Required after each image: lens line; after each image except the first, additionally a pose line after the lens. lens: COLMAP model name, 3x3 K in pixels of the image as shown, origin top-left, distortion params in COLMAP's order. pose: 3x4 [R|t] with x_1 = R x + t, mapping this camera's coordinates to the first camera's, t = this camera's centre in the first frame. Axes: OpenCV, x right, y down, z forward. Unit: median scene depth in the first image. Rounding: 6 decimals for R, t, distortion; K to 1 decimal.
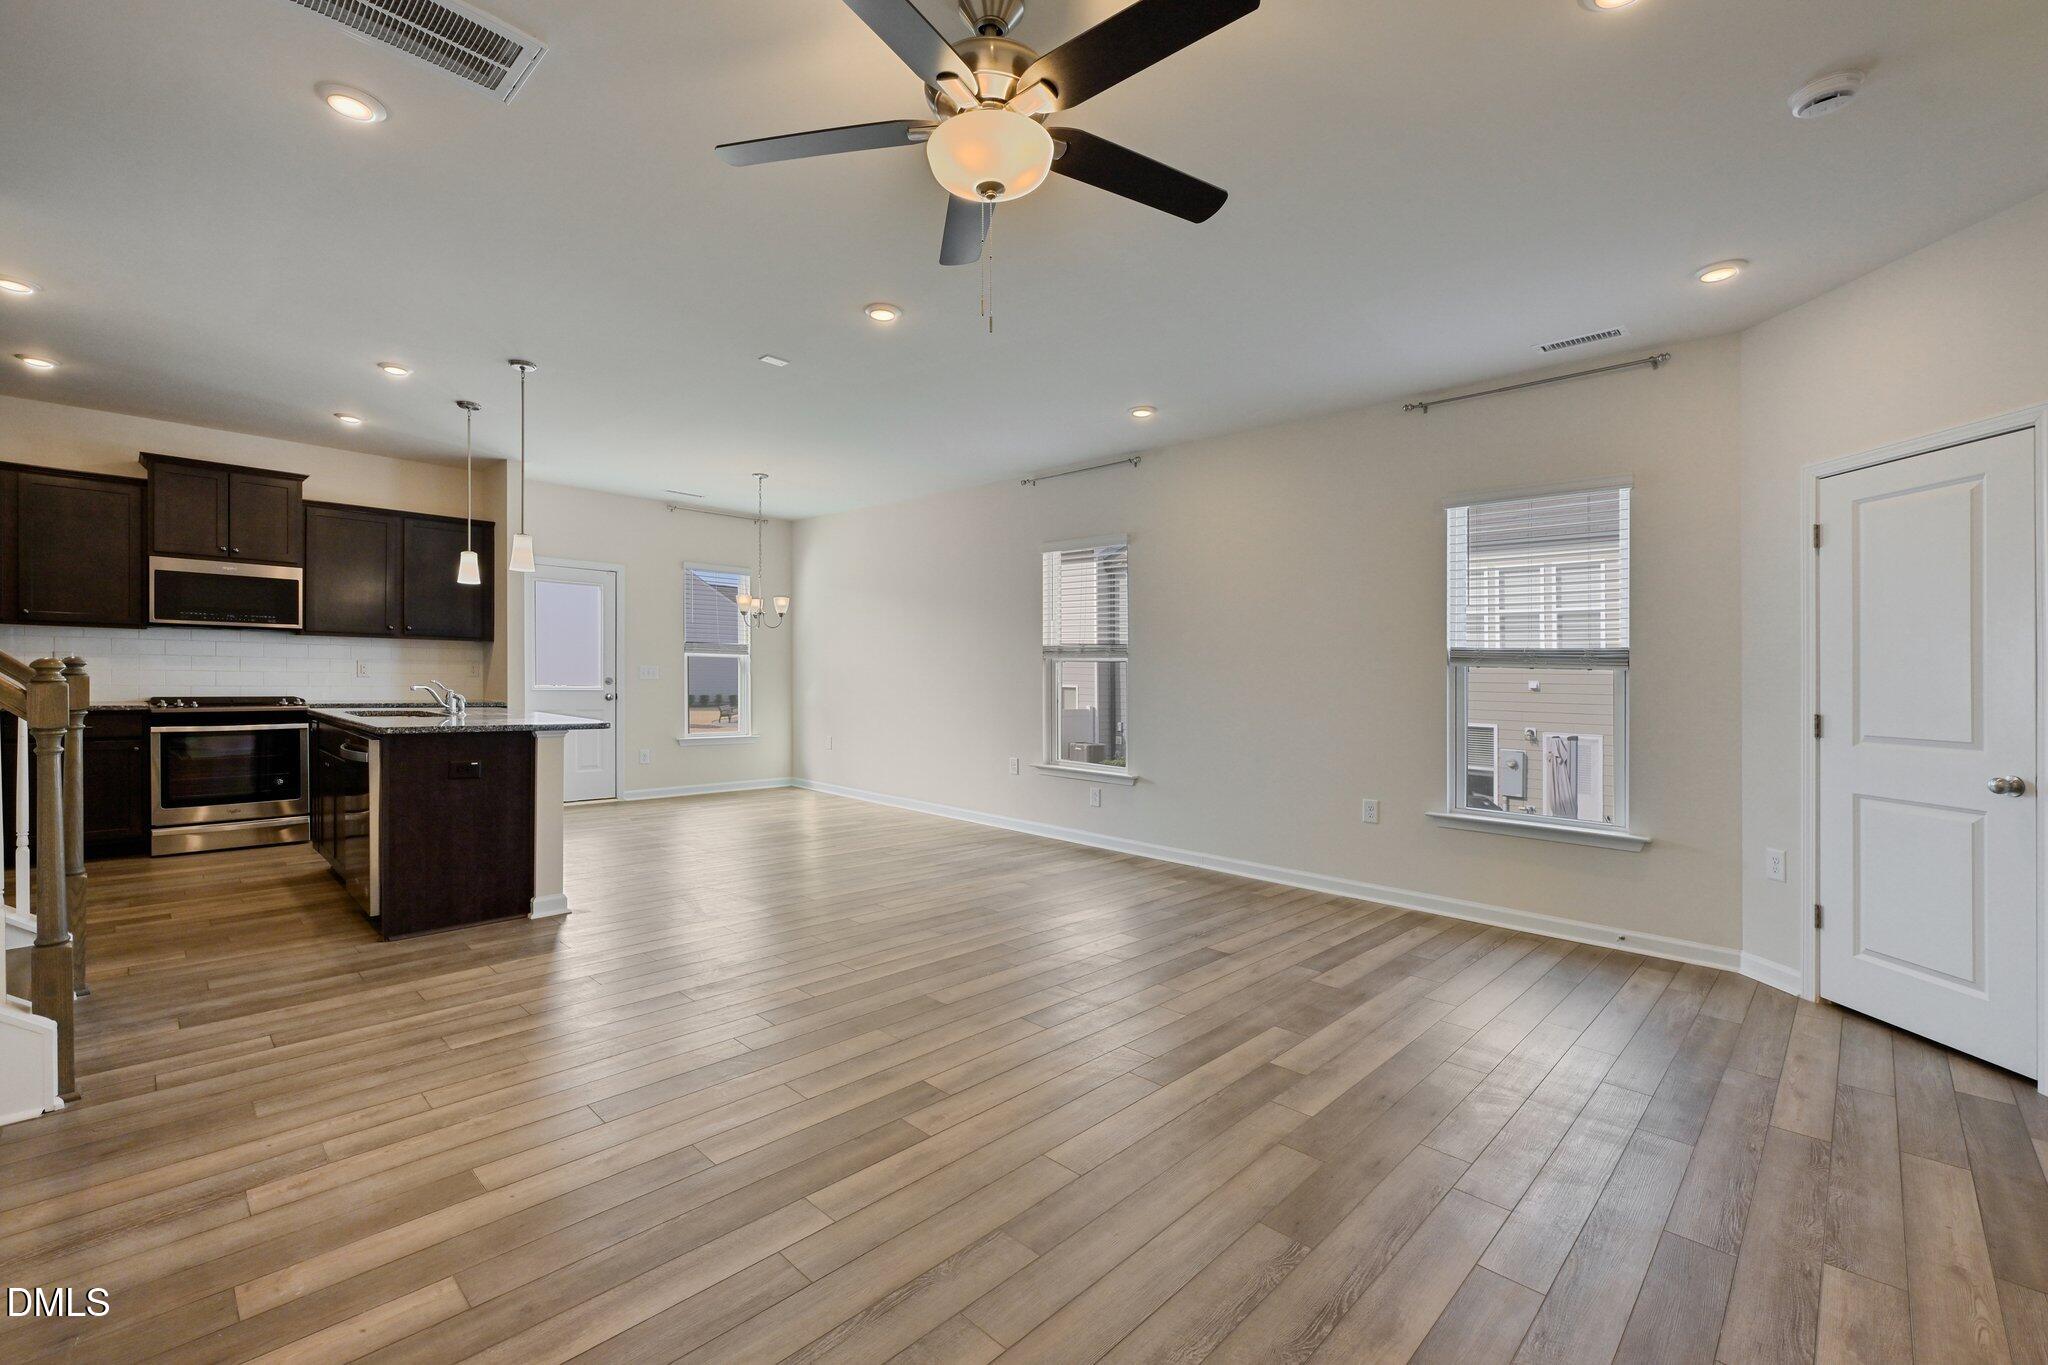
lens RADIAL K [[864.6, 0, 969.4], [0, 864.6, 700.8], [0, 0, 1]] dist [-0.000691, -0.000151]
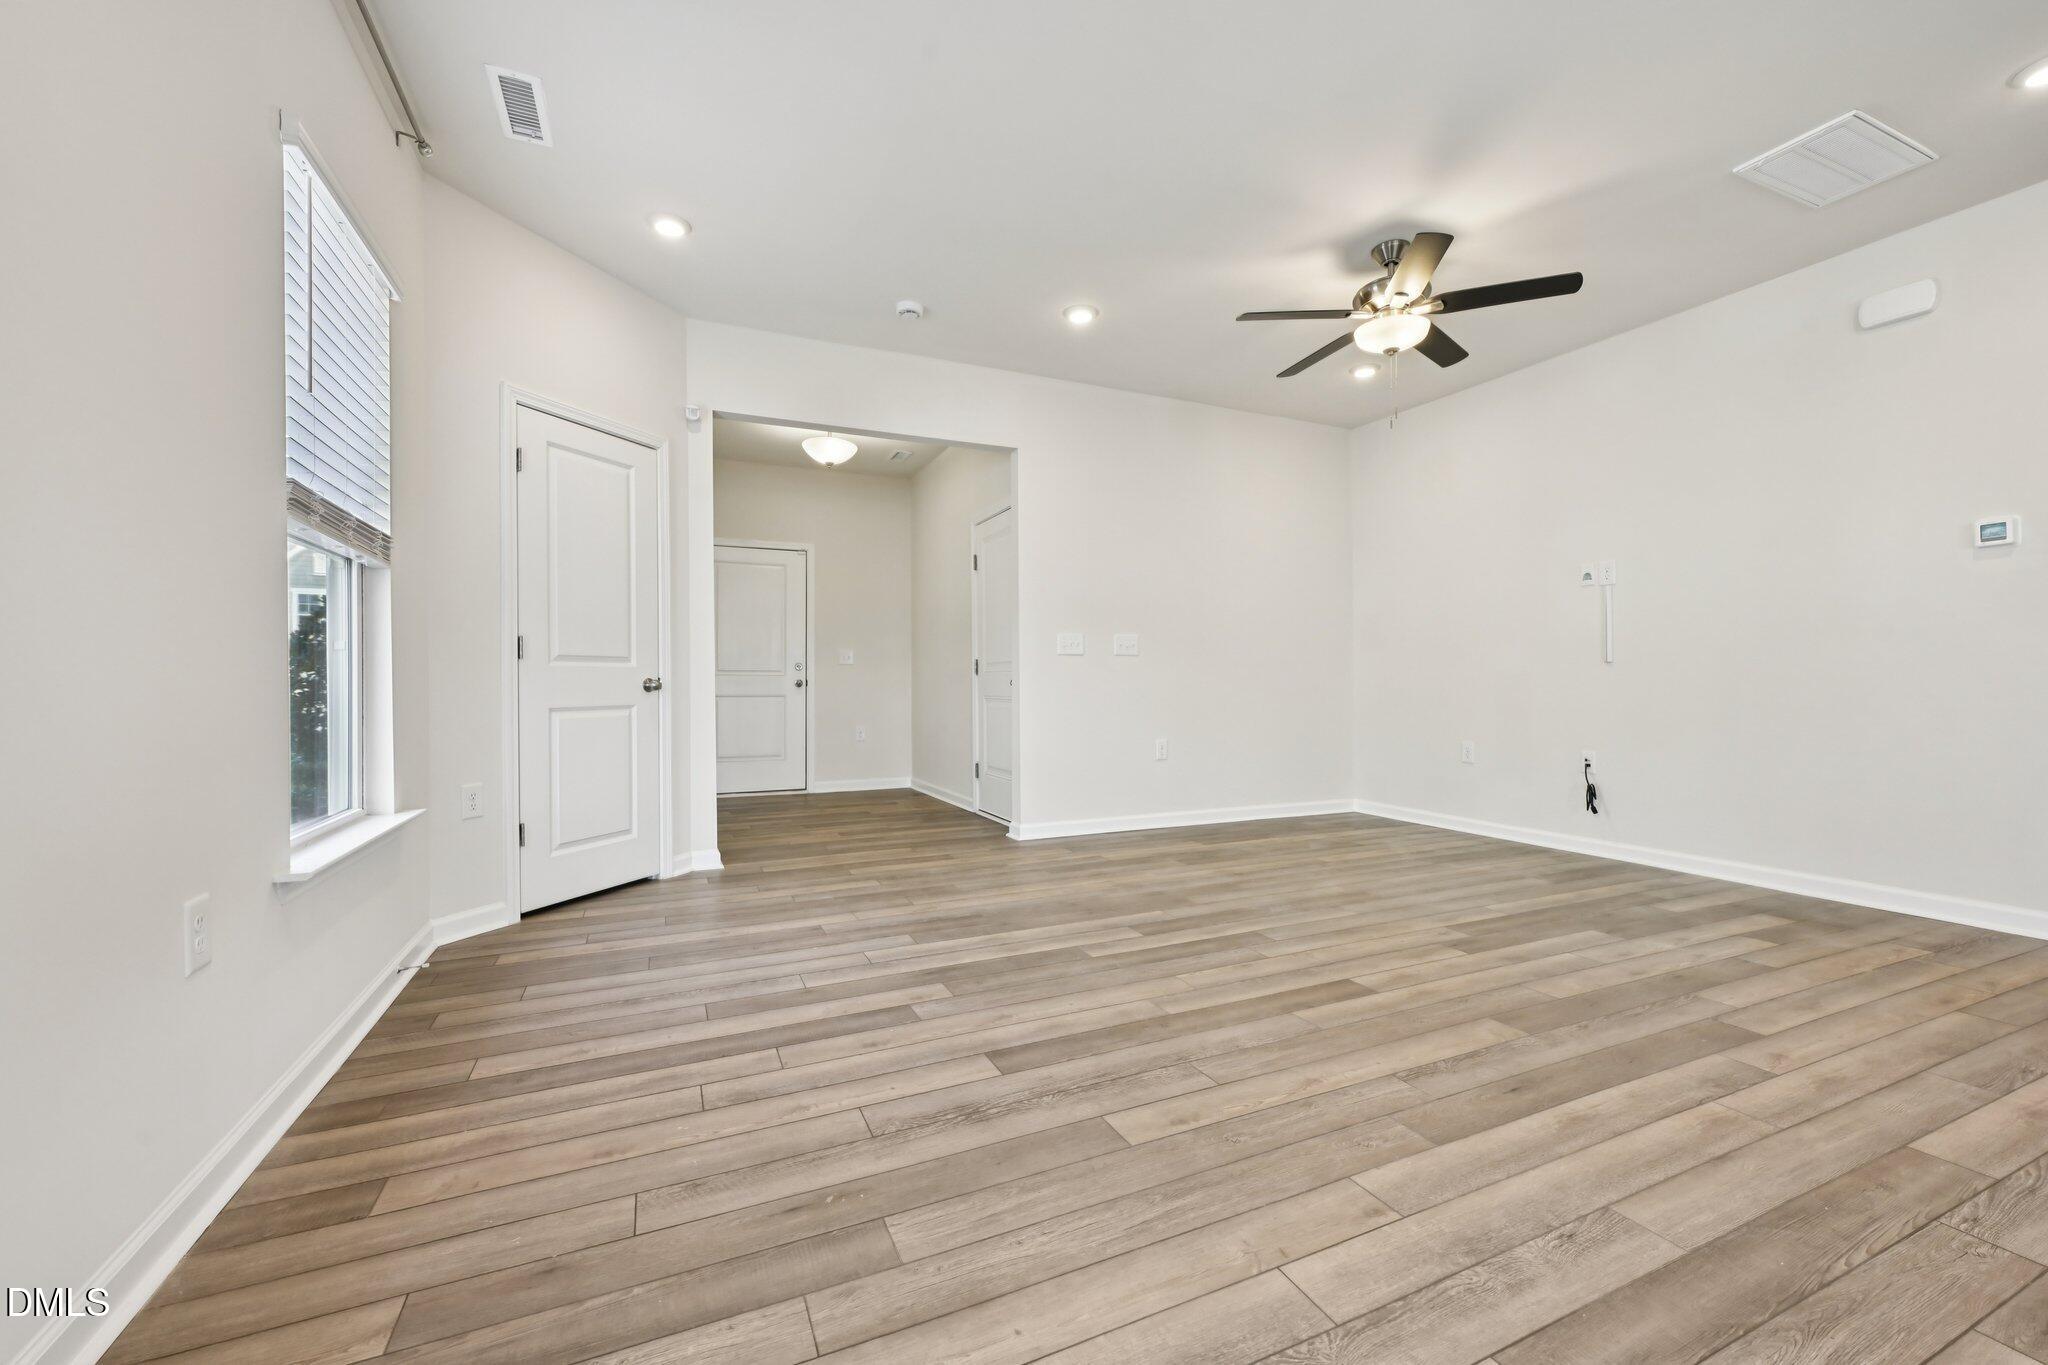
lens RADIAL K [[820.1, 0, 1007.2], [0, 820.1, 680.7], [0, 0, 1]] dist [-0.002232, 0.000253]
pose [[-0.940107, -0.015923, 0.340507, 0.106126], [-0.006070, 0.999532, 0.029984, 0.030581], [-0.340825, 0.026121, -0.939764, 1.478564]]
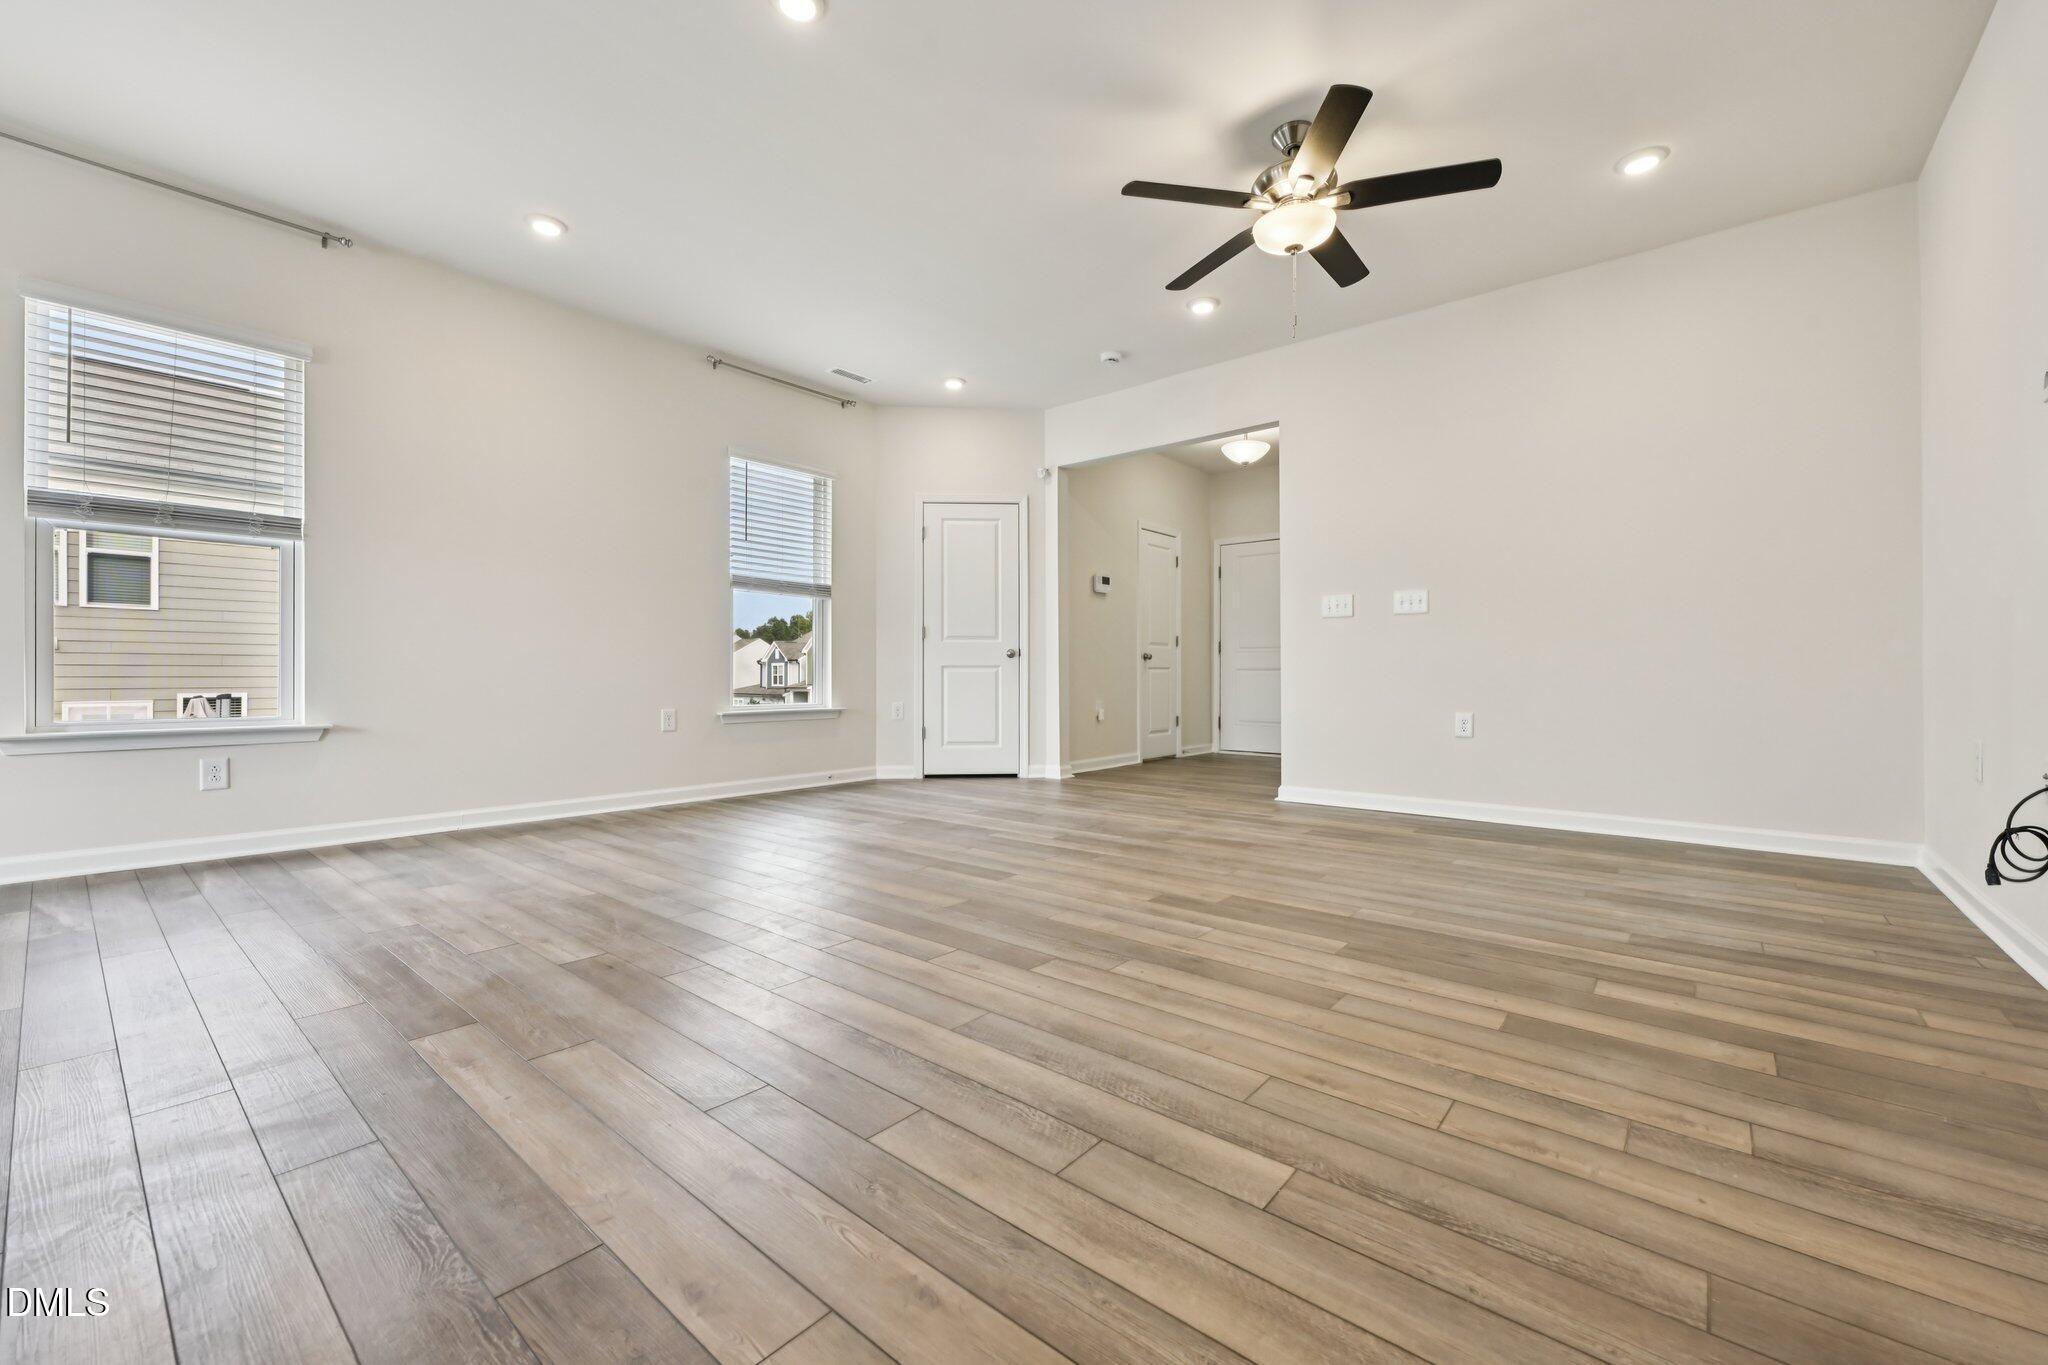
lens RADIAL K [[820.1, 0, 1017.0], [0, 820.1, 683.0], [0, 0, 1]] dist [-0.002232, 0.000253]
pose [[-0.096608, -0.025835, 0.994987, -0.729394], [0.022717, 0.999345, 0.028154, 0.080038], [-0.995063, 0.025323, -0.095957, 0.840230]]
